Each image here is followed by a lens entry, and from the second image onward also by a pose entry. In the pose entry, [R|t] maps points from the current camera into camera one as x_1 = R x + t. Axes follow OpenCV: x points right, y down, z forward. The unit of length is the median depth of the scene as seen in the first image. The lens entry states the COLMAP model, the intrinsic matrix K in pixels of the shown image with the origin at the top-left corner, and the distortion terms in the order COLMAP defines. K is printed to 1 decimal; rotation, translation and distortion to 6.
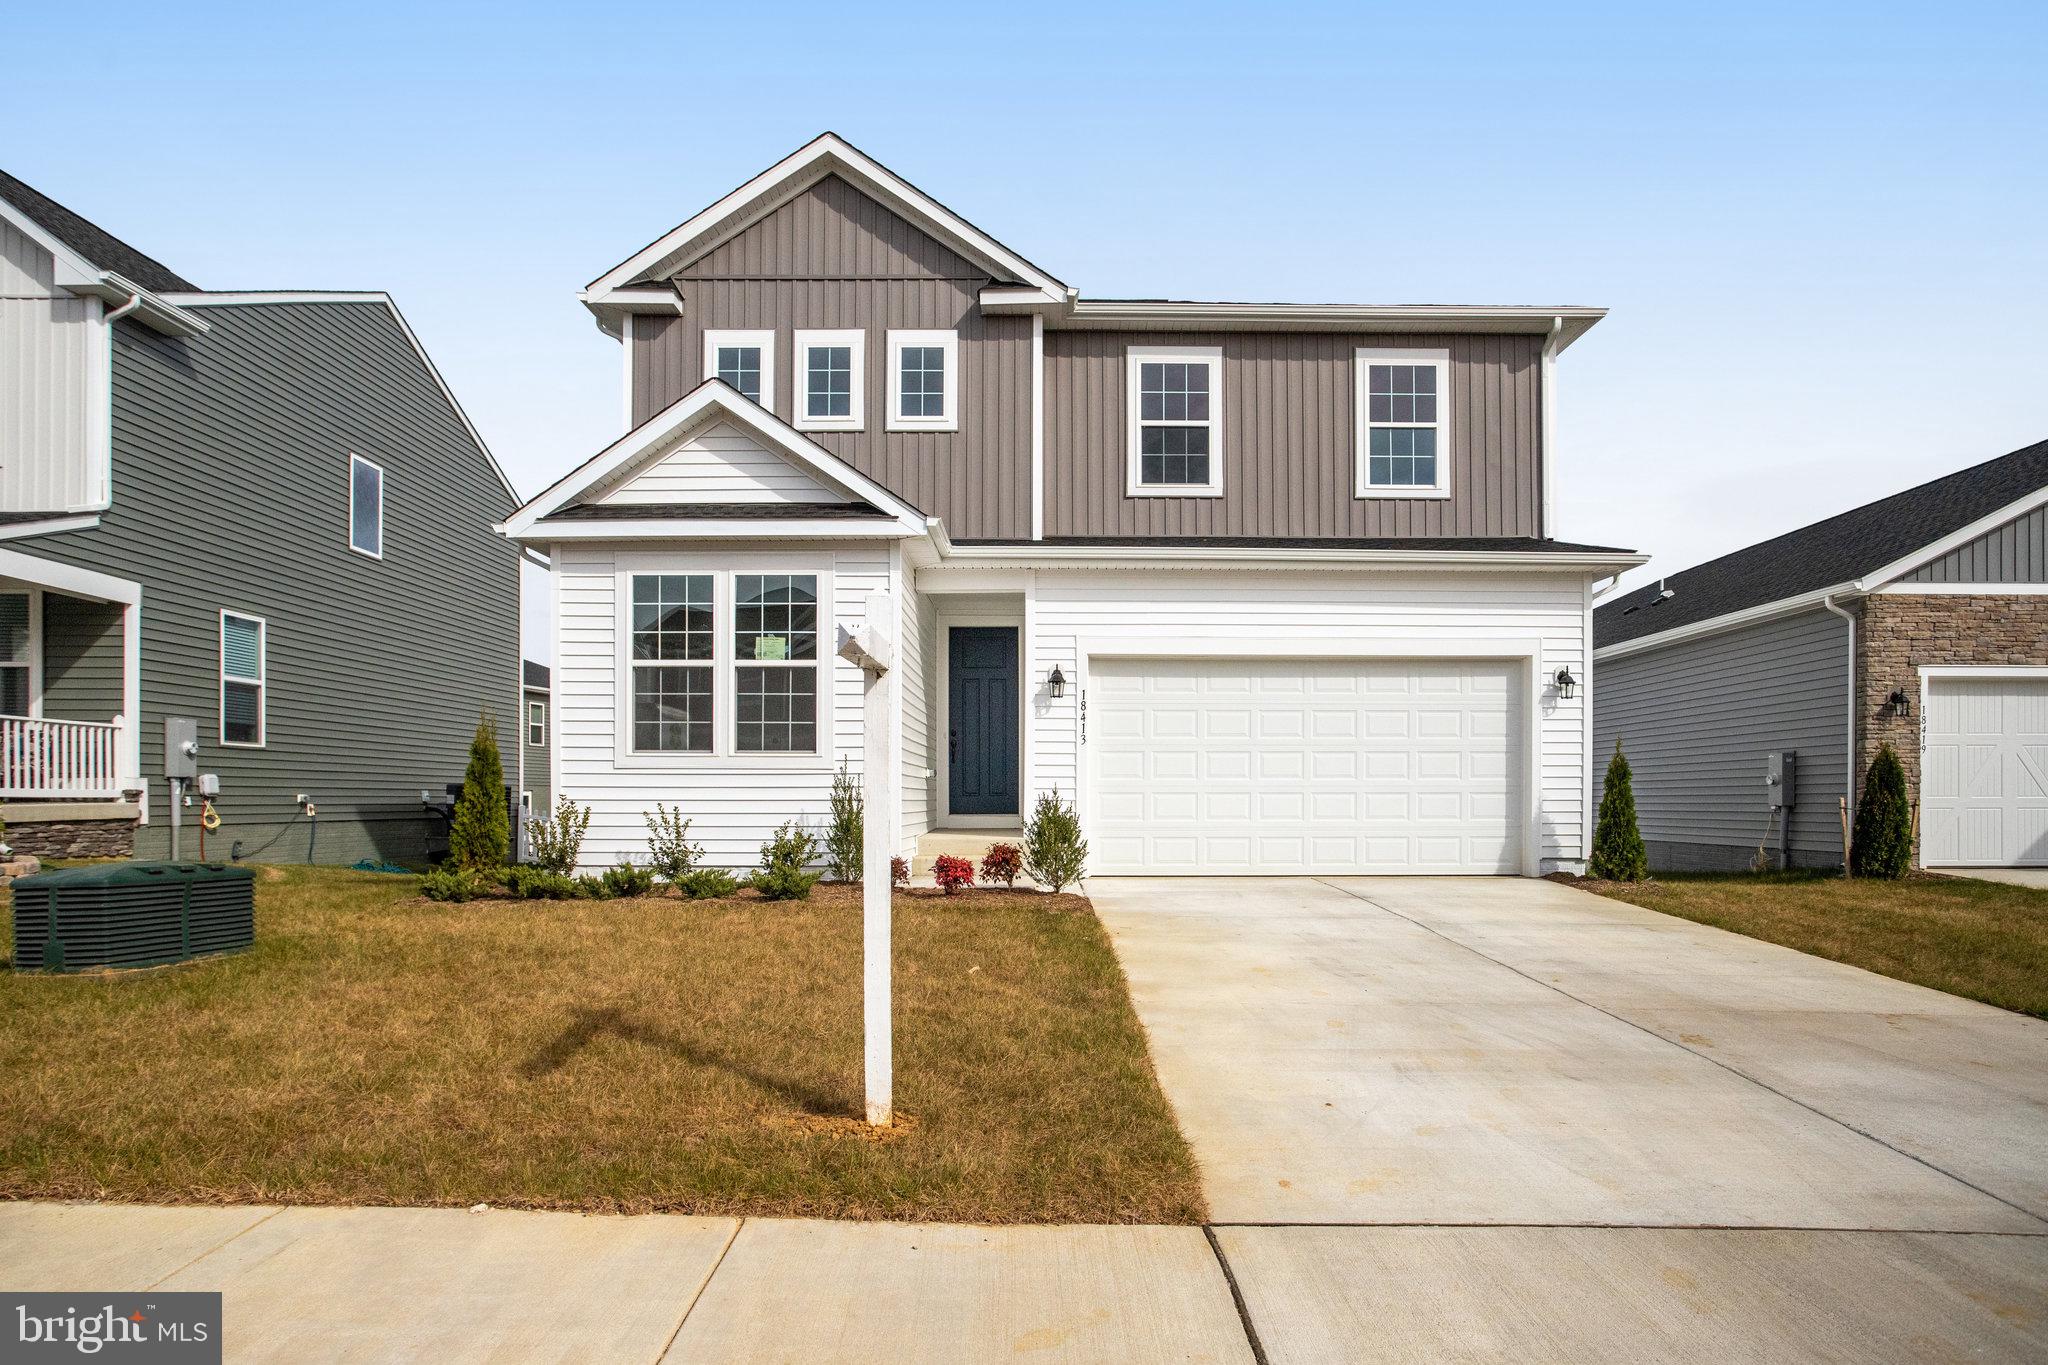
lens RADIAL K [[1230.3, 0, 1034.2], [0, 1230.3, 788.3], [0, 0, 1]] dist [-0.050388, 0.025760]
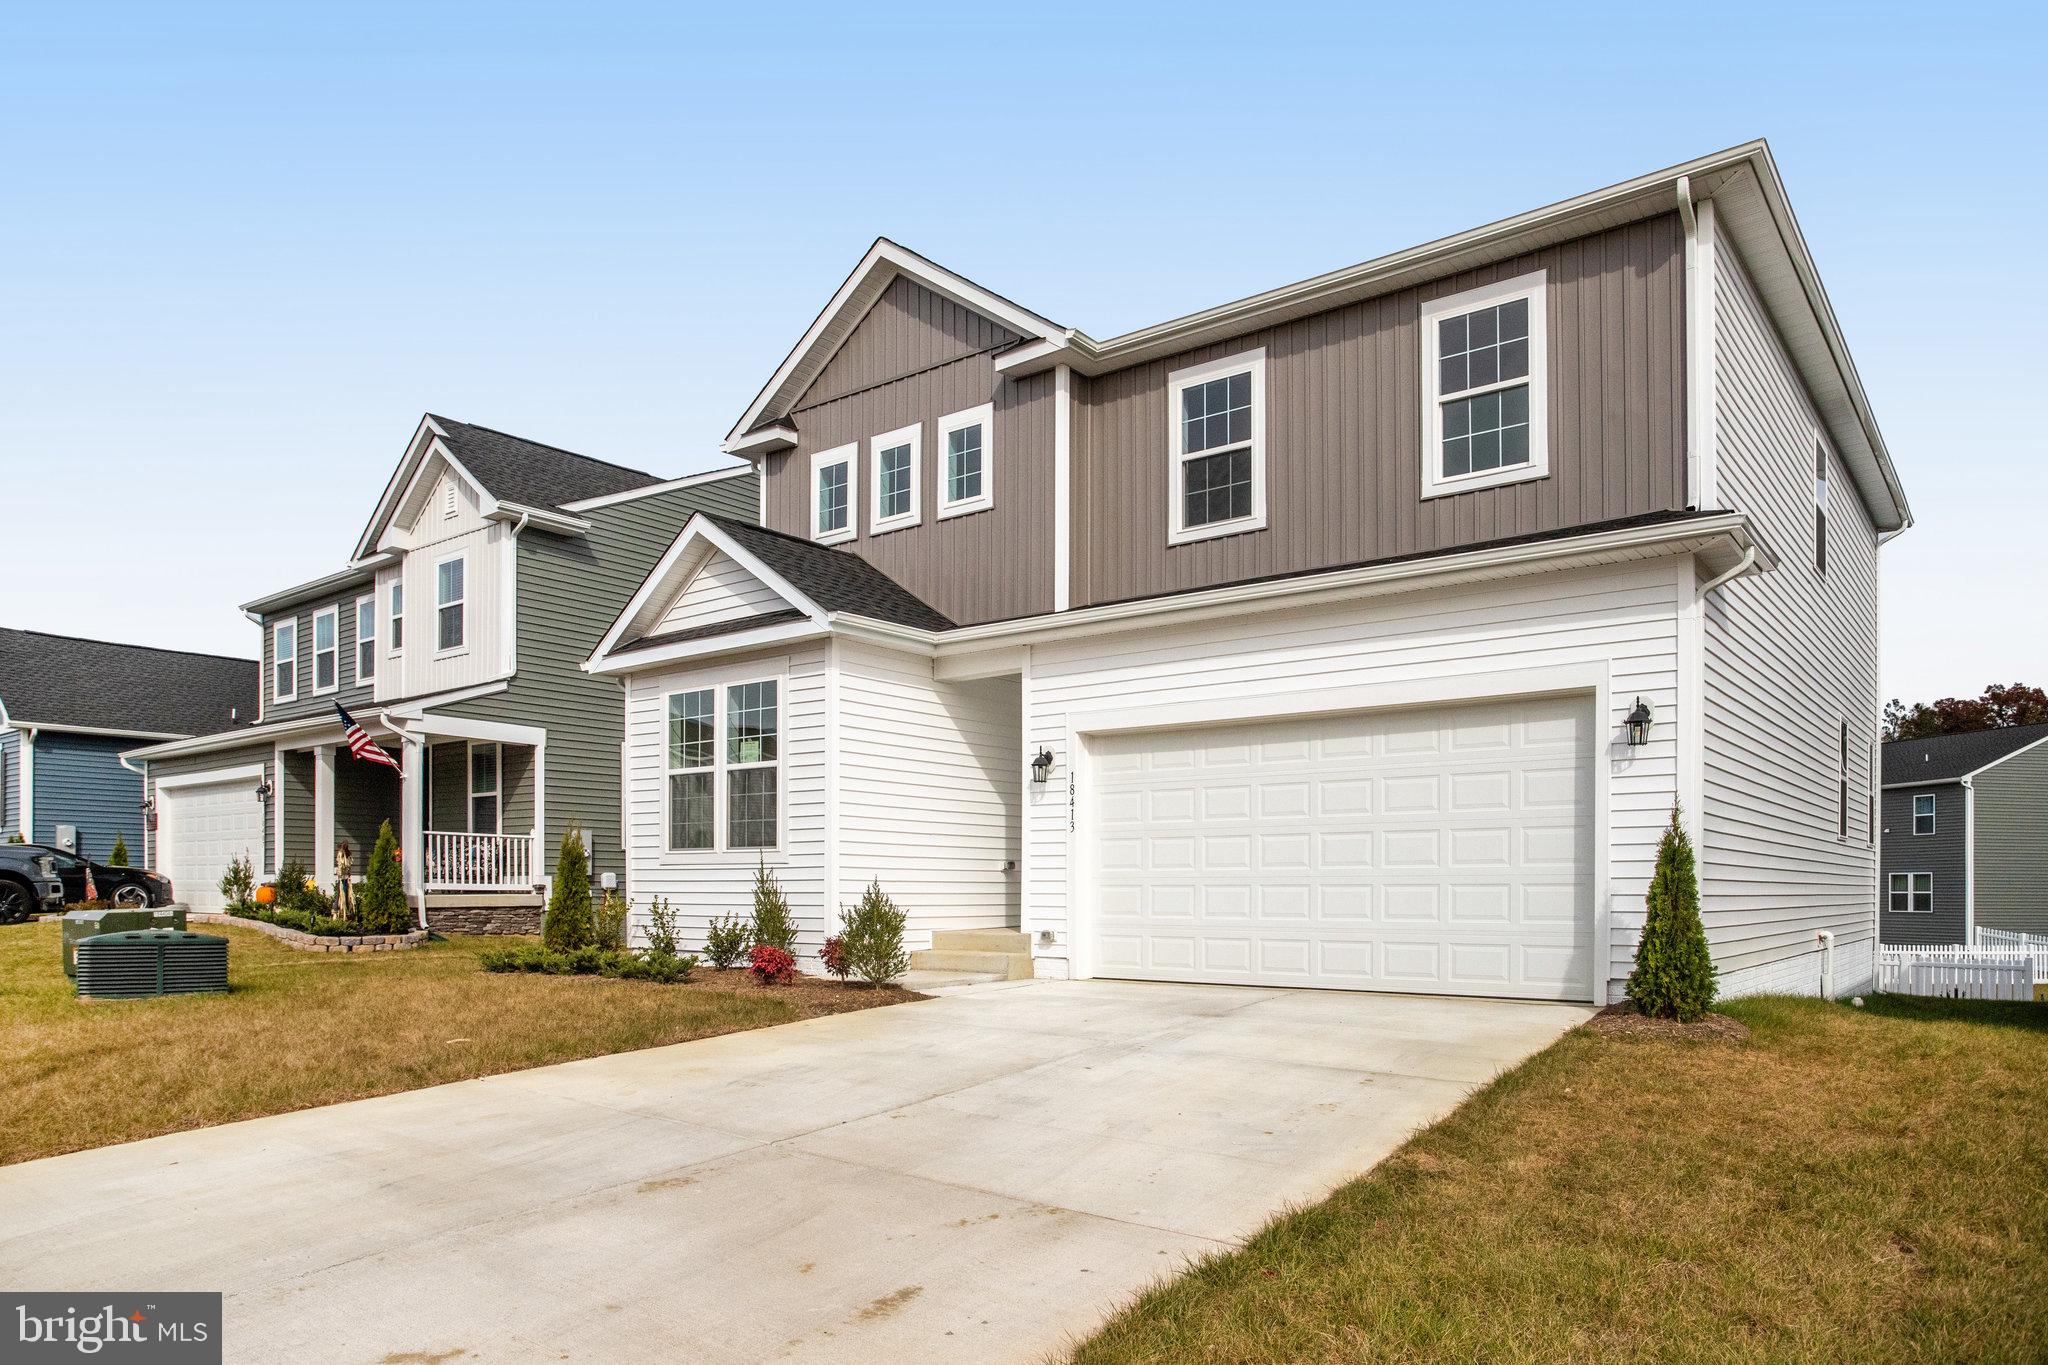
lens RADIAL K [[1316.9, 0, 1016.1], [0, 1316.9, 883.7], [0, 0, 1]] dist [-0.025868, 0.000664]
pose [[0.786056, -0.003351, -0.618147, 0.584771], [0.003190, 0.999994, -0.001365, 0.003461], [0.618148, -0.000899, 0.786061, 0.203180]]
